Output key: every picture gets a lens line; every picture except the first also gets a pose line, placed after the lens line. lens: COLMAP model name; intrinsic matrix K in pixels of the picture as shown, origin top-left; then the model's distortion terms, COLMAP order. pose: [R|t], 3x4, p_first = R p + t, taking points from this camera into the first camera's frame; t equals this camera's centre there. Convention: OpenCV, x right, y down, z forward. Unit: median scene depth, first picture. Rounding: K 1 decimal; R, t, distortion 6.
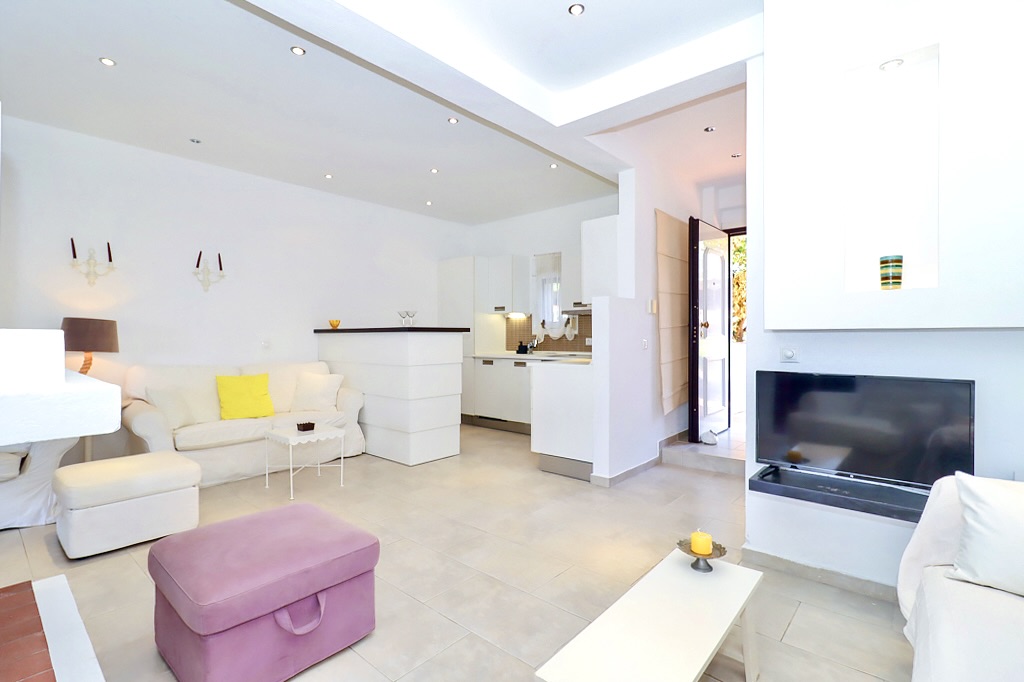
lens RADIAL K [[479.5, 0, 512.0], [0, 479.5, 341.0], [0, 0, 1]] dist [-0.002012, -0.000253]
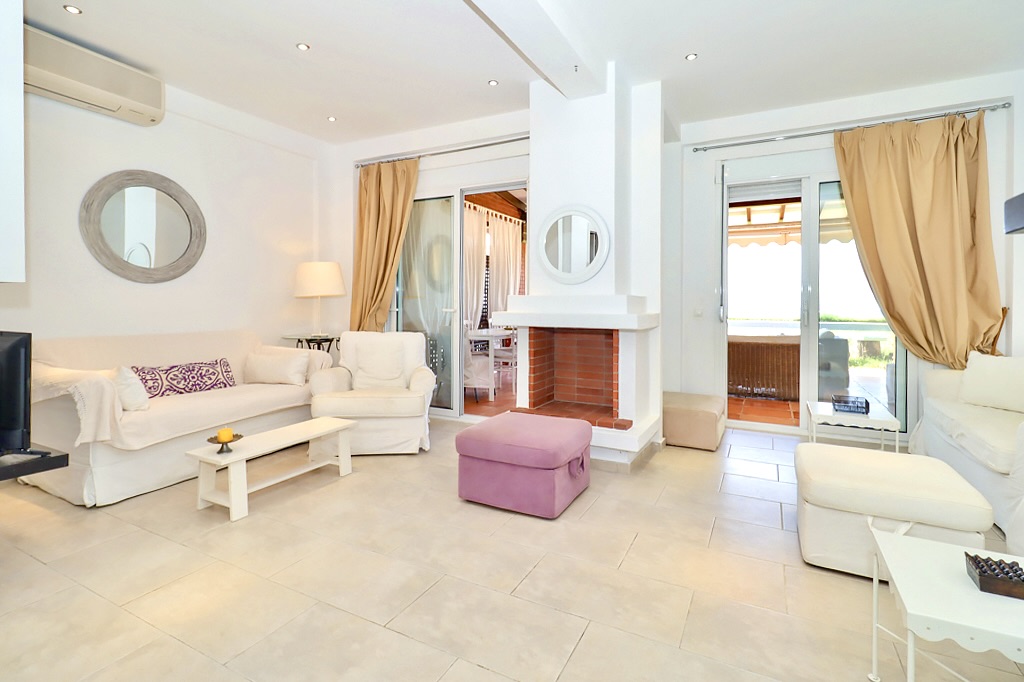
lens RADIAL K [[487.5, 0, 515.0], [0, 487.5, 301.3], [0, 0, 1]] dist [0.000639, 0.000300]
pose [[-0.970195, -0.003643, -0.242297, -0.052919], [-0.004265, 0.999989, 0.002043, -0.000270], [0.242286, 0.003015, -0.970200, 1.310139]]
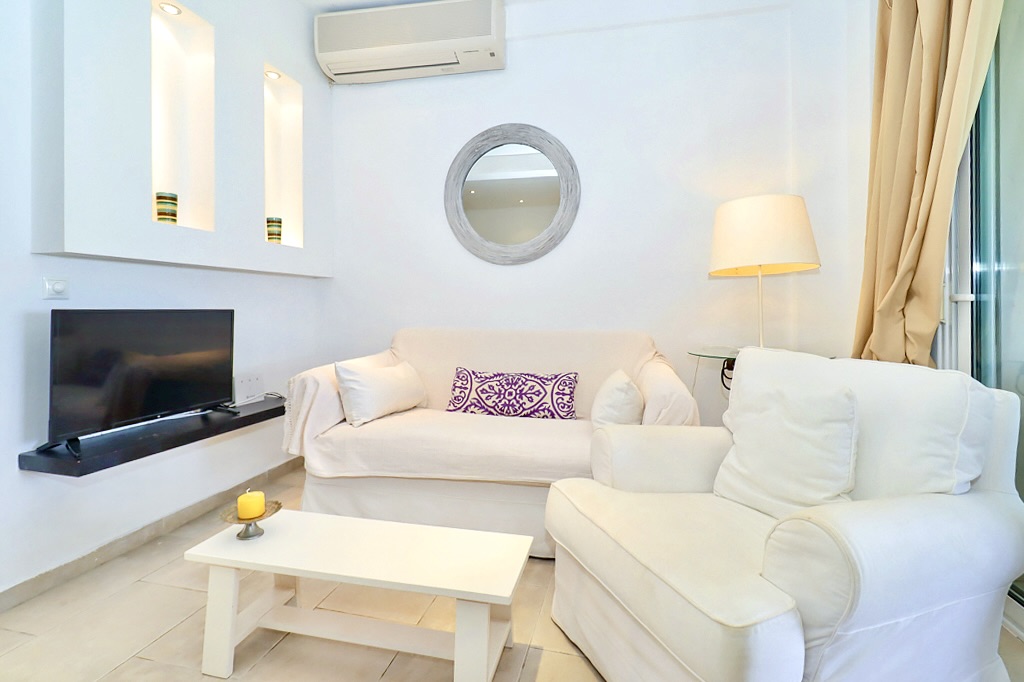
lens RADIAL K [[487.5, 0, 515.0], [0, 487.5, 301.3], [0, 0, 1]] dist [0.000639, 0.000300]
pose [[-0.475892, 0.008664, 0.879461, -0.276091], [0.001075, 0.999956, -0.009269, 0.036371], [-0.879503, -0.003466, -0.475881, 0.483500]]
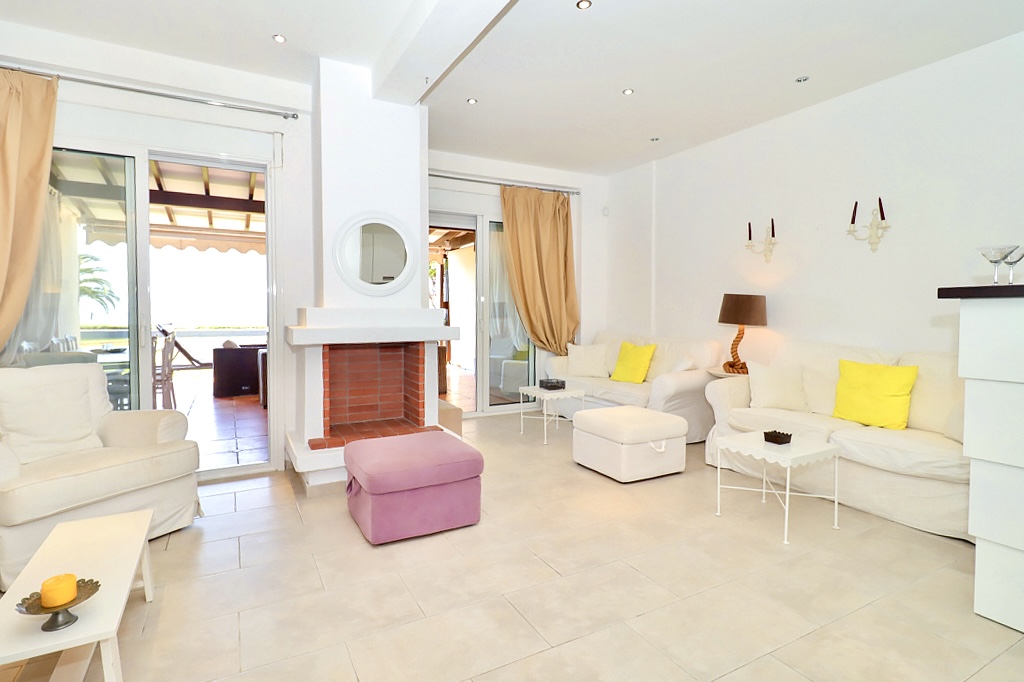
lens RADIAL K [[500.1, 0, 502.7], [0, 500.1, 328.8], [0, 0, 1]] dist [0.000171, 0.000486]
pose [[-0.351800, 0.031887, -0.935532, 0.422667], [-0.003723, 0.999364, 0.035462, -0.006283], [0.936068, 0.015958, -0.351457, 0.931000]]
